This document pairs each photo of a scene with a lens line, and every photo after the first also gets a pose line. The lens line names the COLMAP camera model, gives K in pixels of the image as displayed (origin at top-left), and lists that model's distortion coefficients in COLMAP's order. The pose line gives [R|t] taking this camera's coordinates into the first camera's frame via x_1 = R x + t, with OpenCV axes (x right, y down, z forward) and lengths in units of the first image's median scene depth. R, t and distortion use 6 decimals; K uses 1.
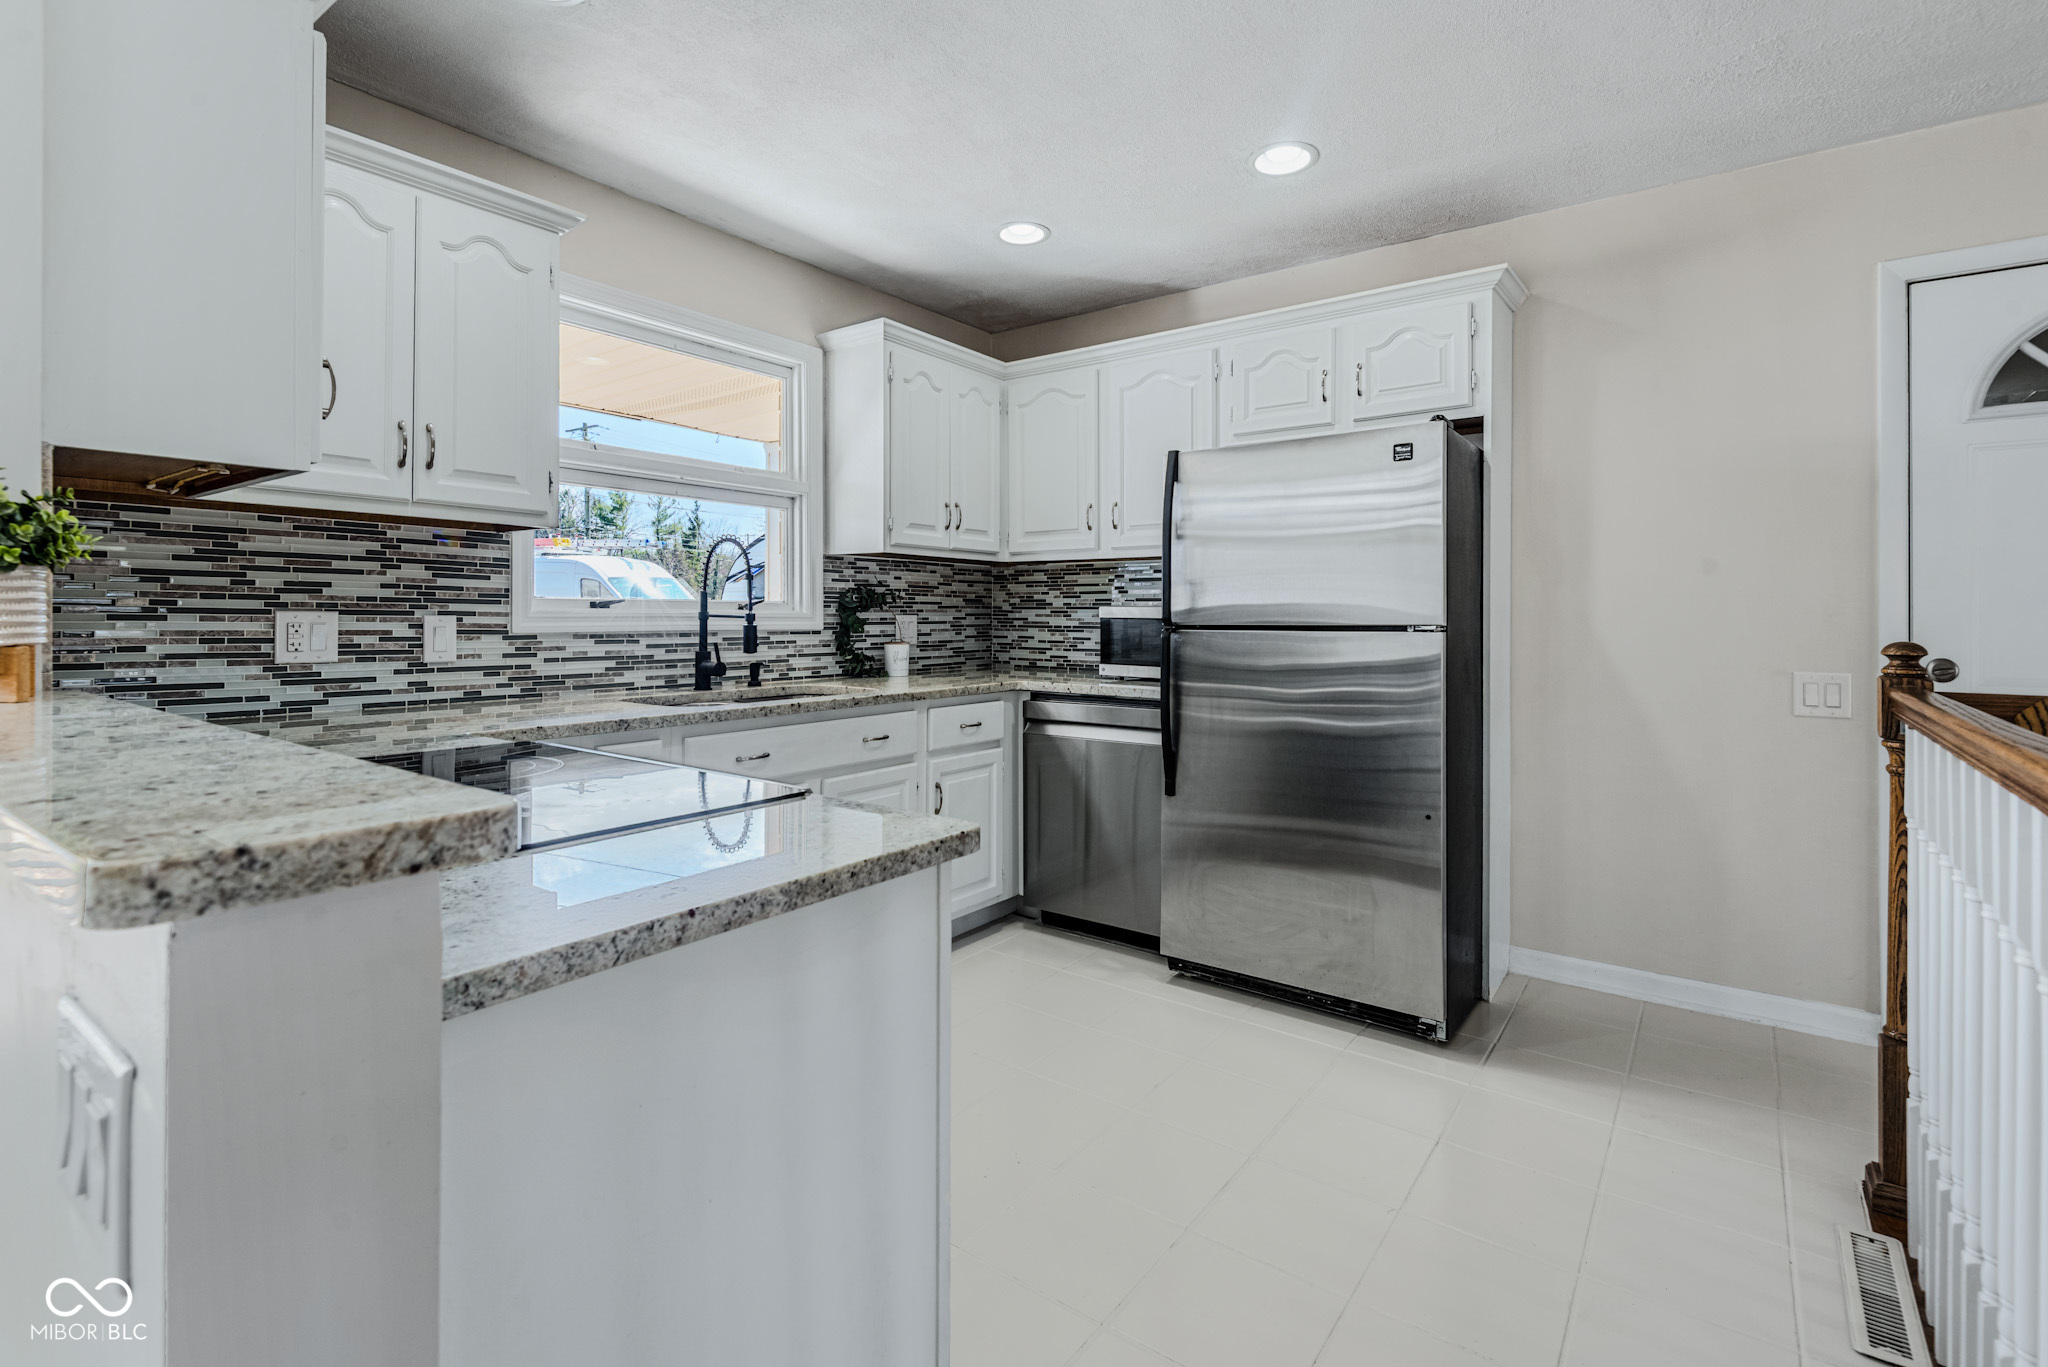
lens RADIAL K [[955.9, 0, 1040.8], [0, 955.9, 618.4], [0, 0, 1]] dist [0.026529, -0.011391]
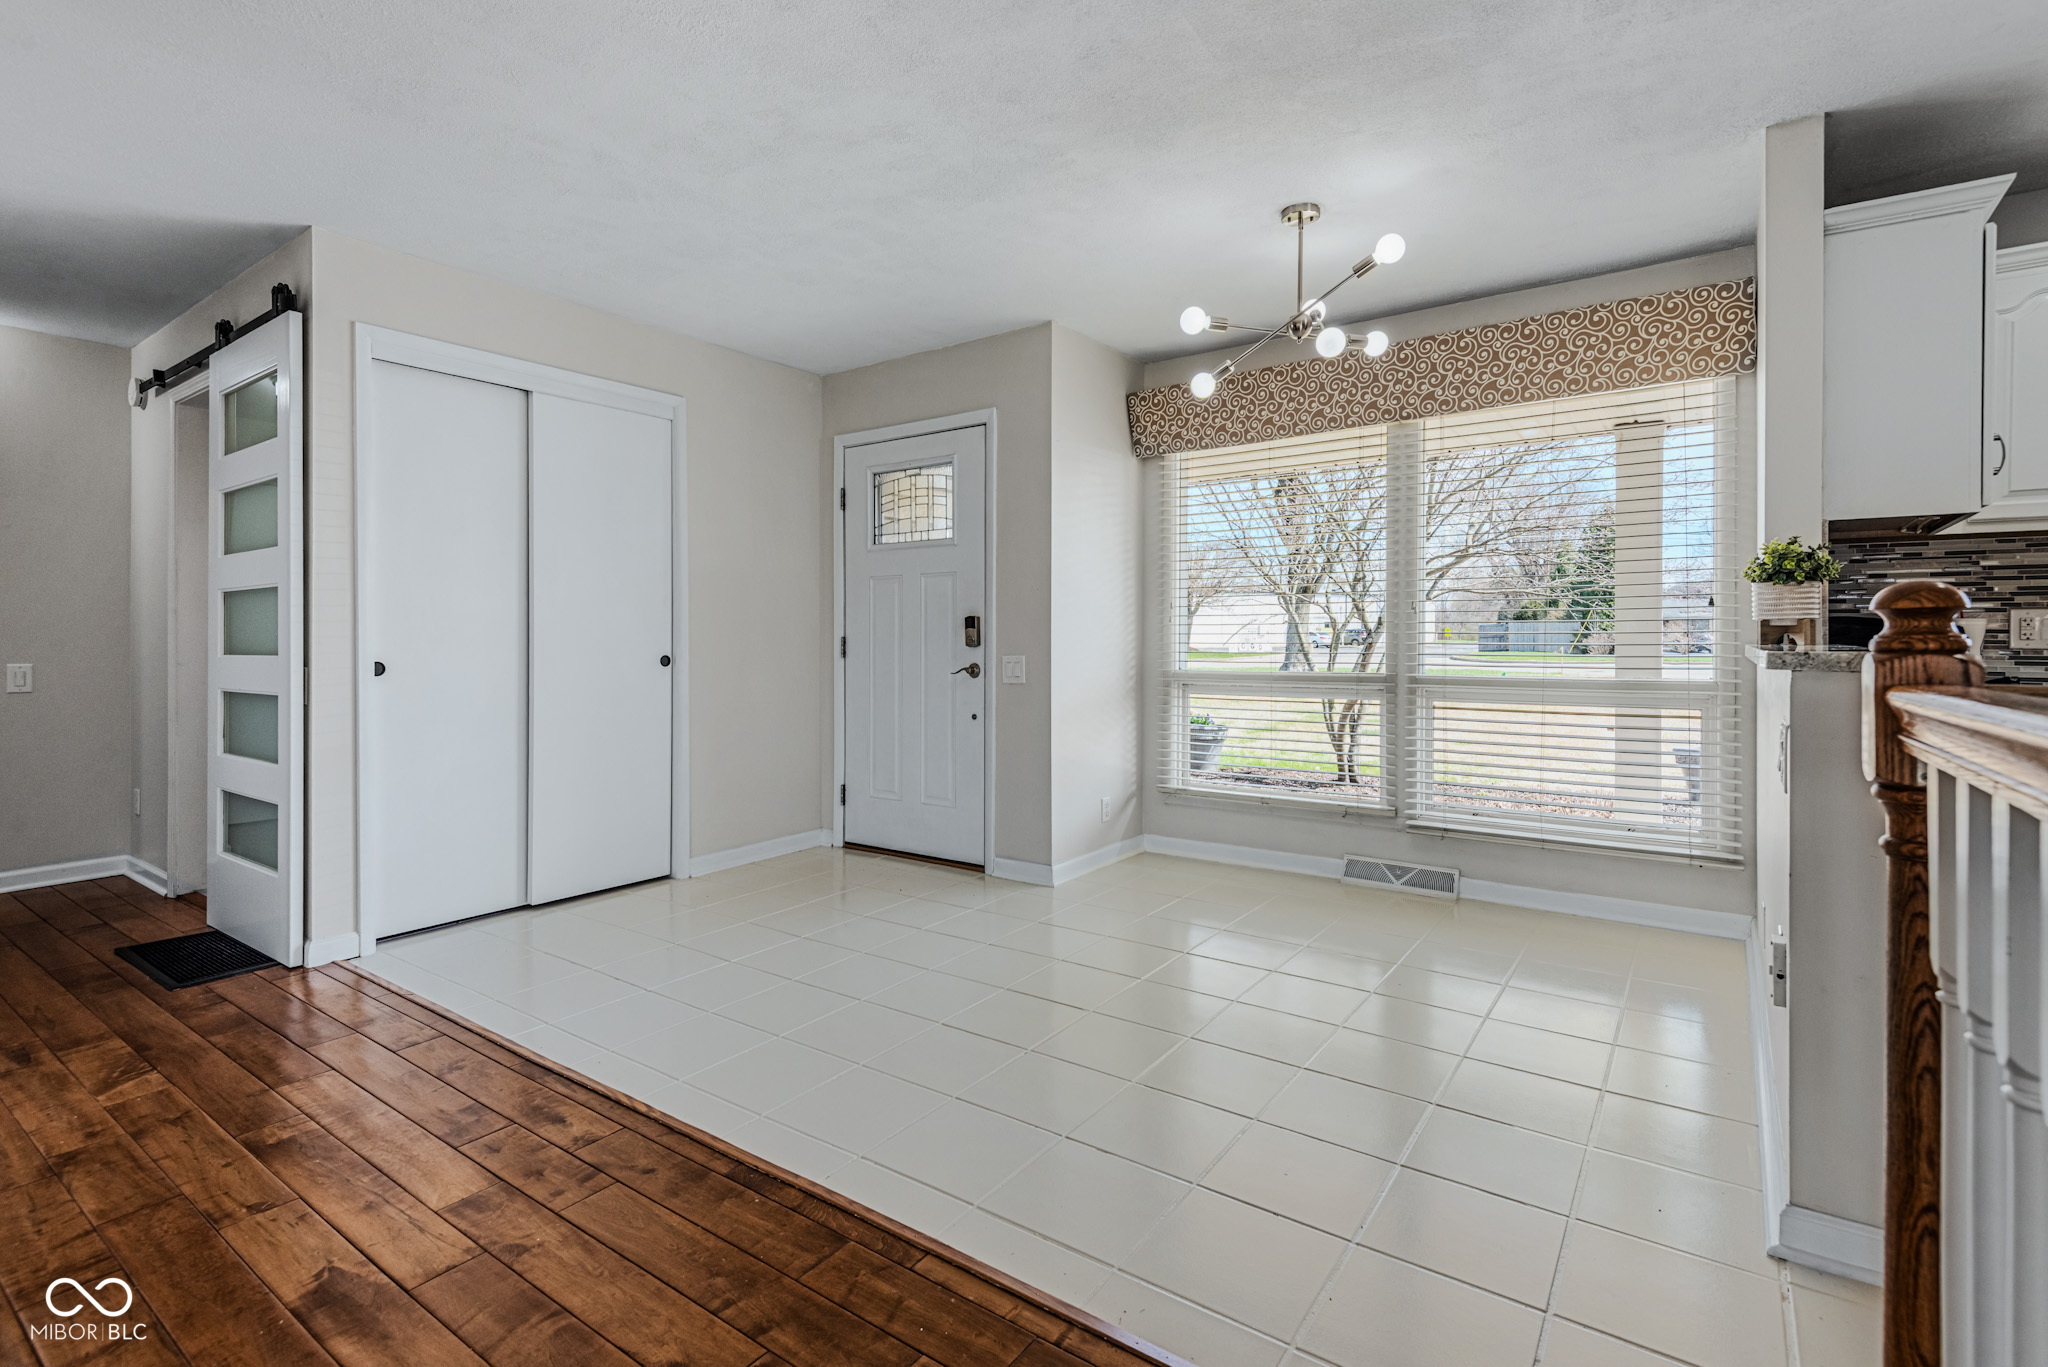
lens RADIAL K [[955.9, 0, 976.5], [0, 955.9, 647.5], [0, 0, 1]] dist [0.026529, -0.011391]
pose [[-0.005266, 0.000004, -0.999986, 0.475654], [-0.003235, 0.999995, 0.000021, 0.042339], [0.999981, 0.003235, -0.005266, -0.358520]]
